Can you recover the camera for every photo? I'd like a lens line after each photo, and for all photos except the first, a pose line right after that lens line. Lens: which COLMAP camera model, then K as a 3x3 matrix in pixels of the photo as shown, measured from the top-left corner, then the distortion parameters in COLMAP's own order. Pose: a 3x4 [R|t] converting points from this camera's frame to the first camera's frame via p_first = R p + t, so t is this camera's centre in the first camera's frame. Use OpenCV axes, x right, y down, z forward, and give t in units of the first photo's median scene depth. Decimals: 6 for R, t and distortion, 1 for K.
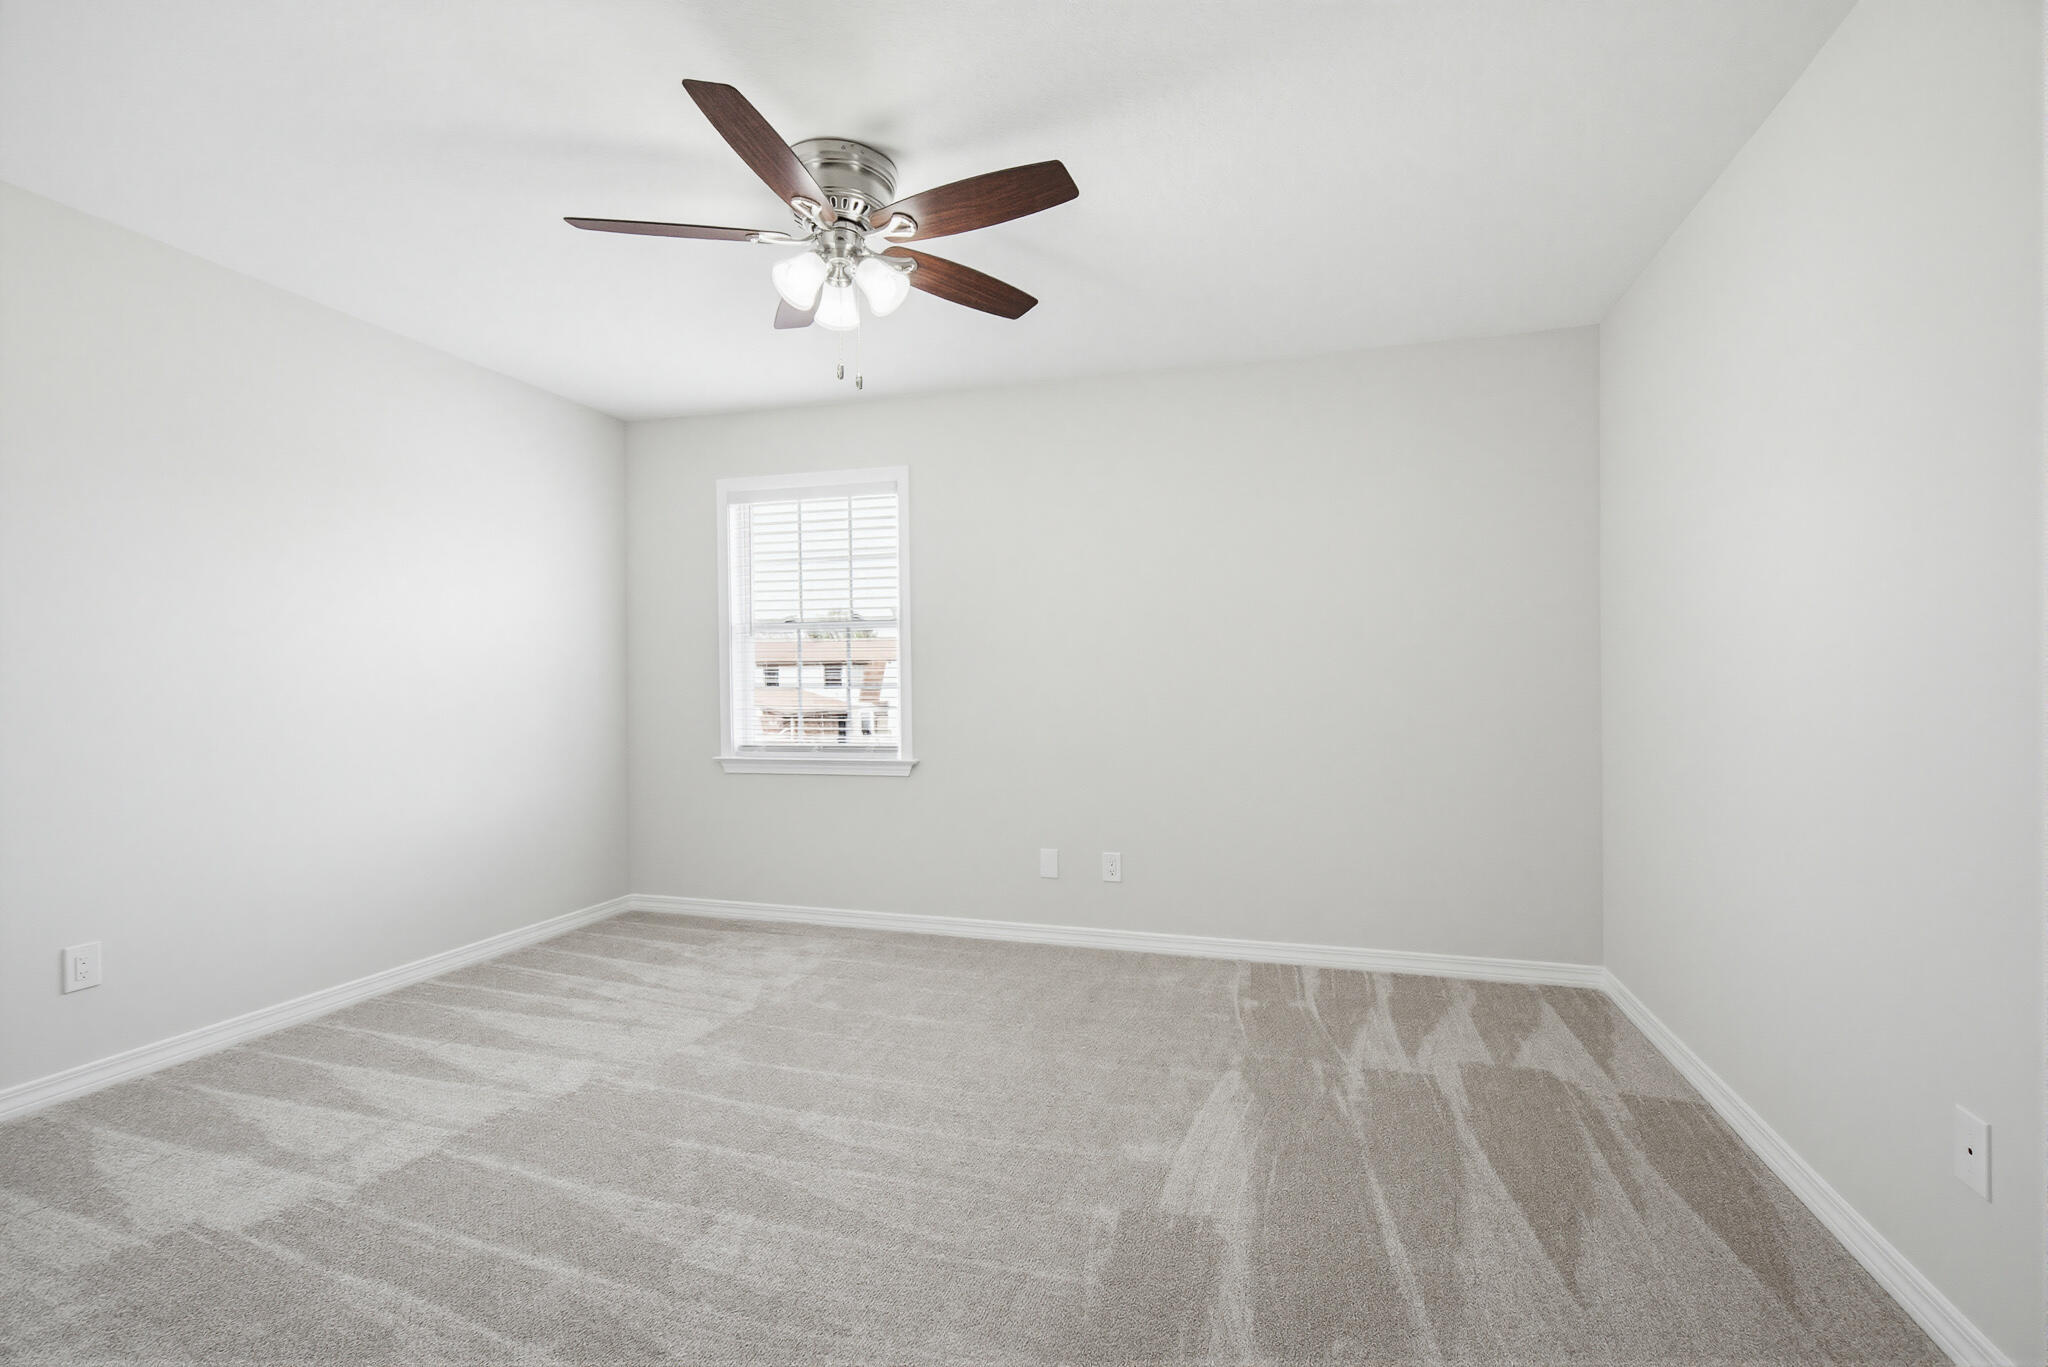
lens RADIAL K [[935.1, 0, 1035.8], [0, 935.1, 679.9], [0, 0, 1]] dist [0.000483, -0.000423]
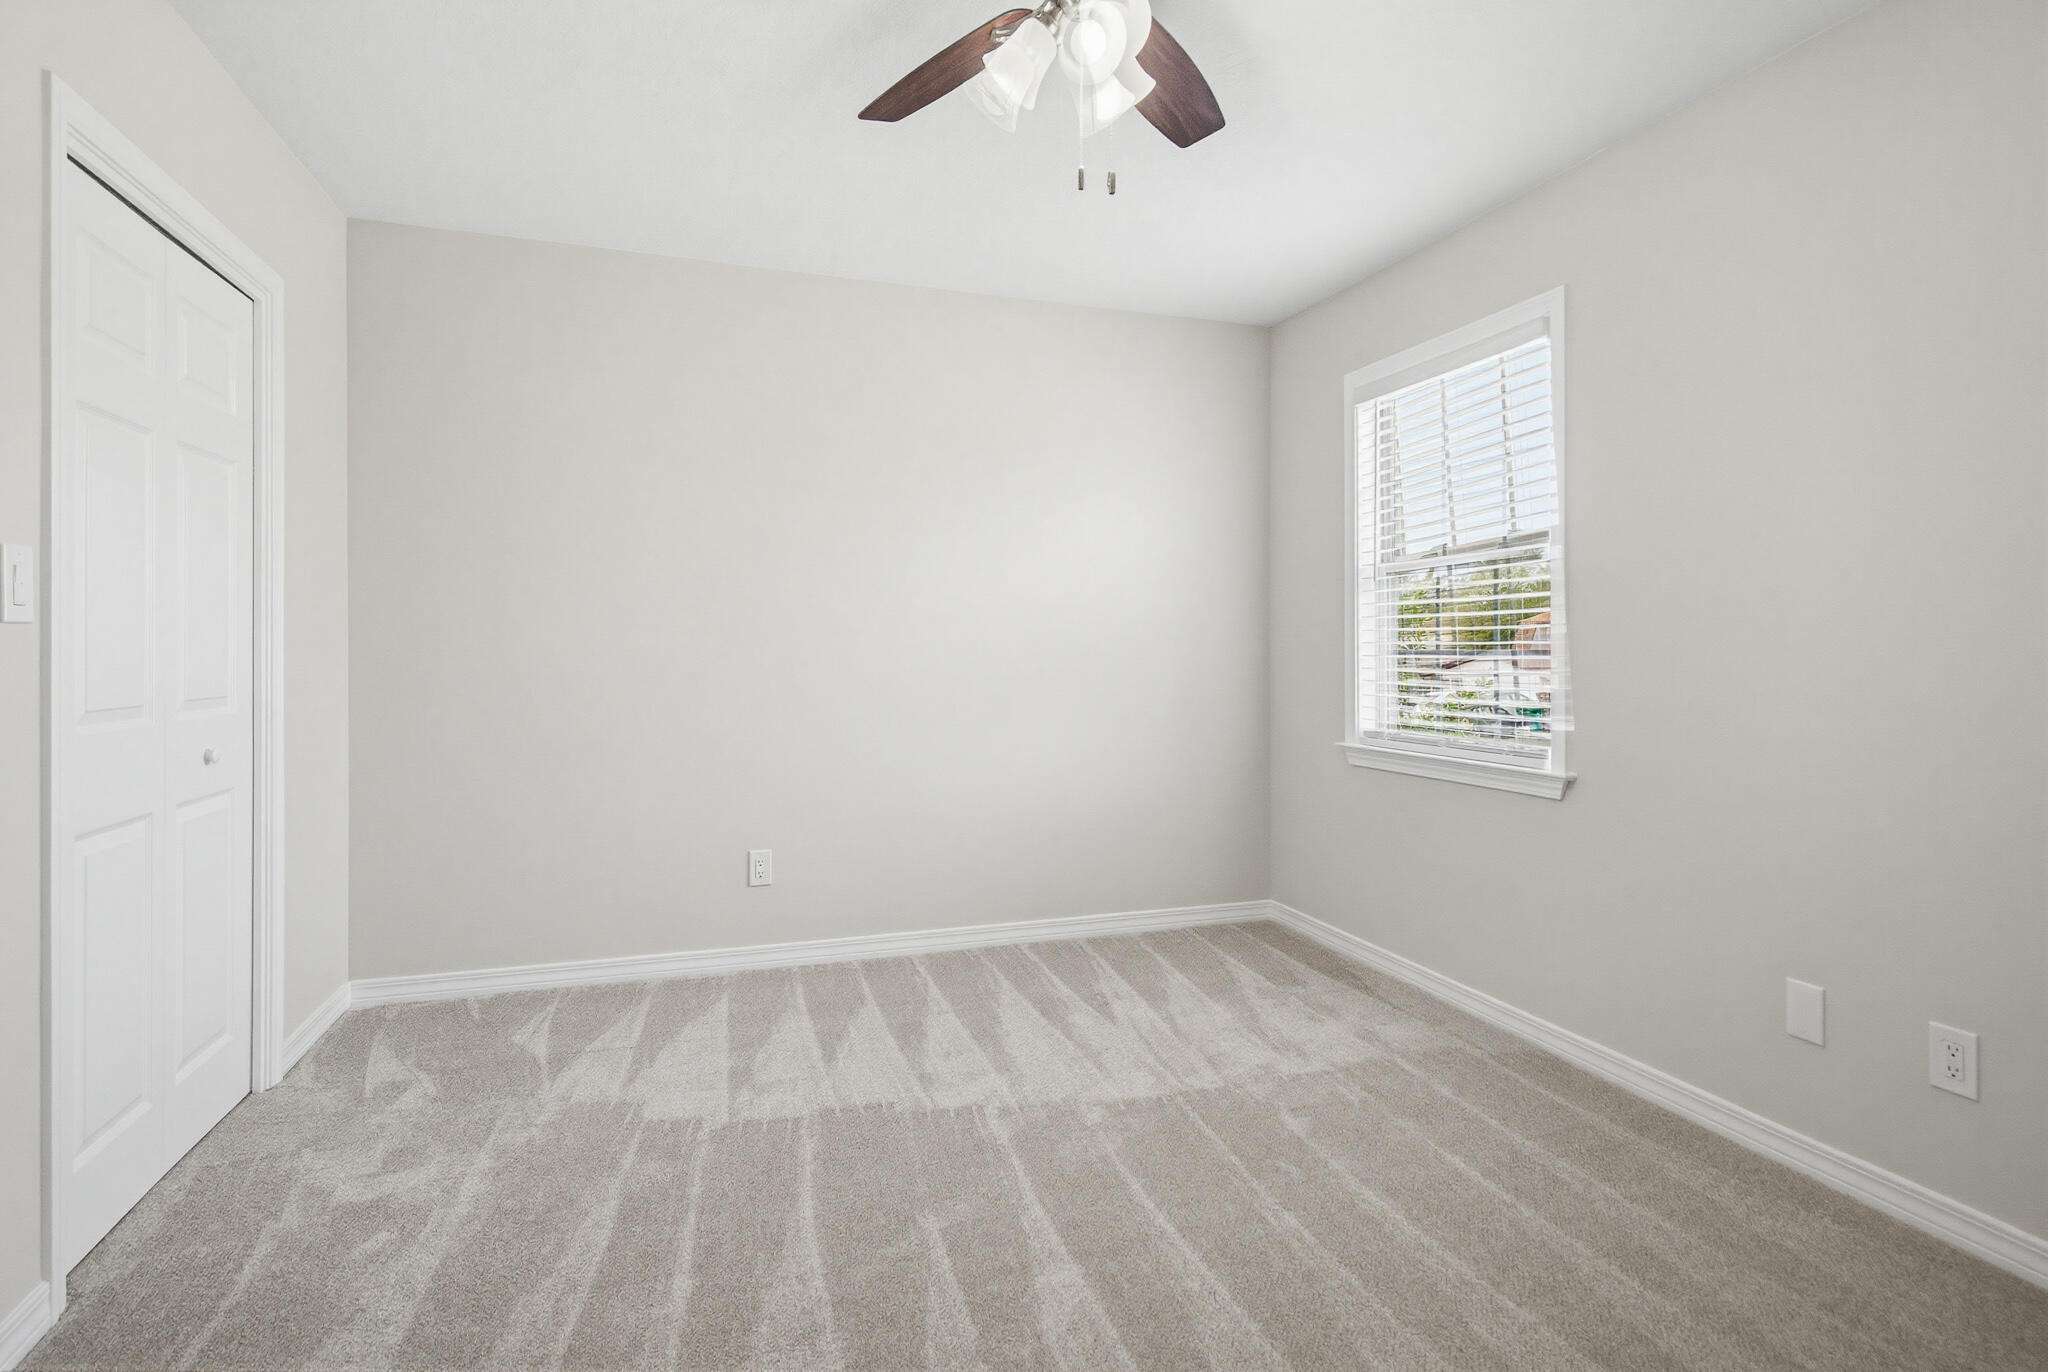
lens RADIAL K [[1056.5, 0, 1038.4], [0, 1056.5, 667.0], [0, 0, 1]] dist [0.002735, -0.001354]
pose [[0.562942, 0.023615, -0.826159, 0.272590], [-0.000187, 0.999595, 0.028445, -0.004048], [0.826497, -0.015858, 0.562718, 0.382833]]
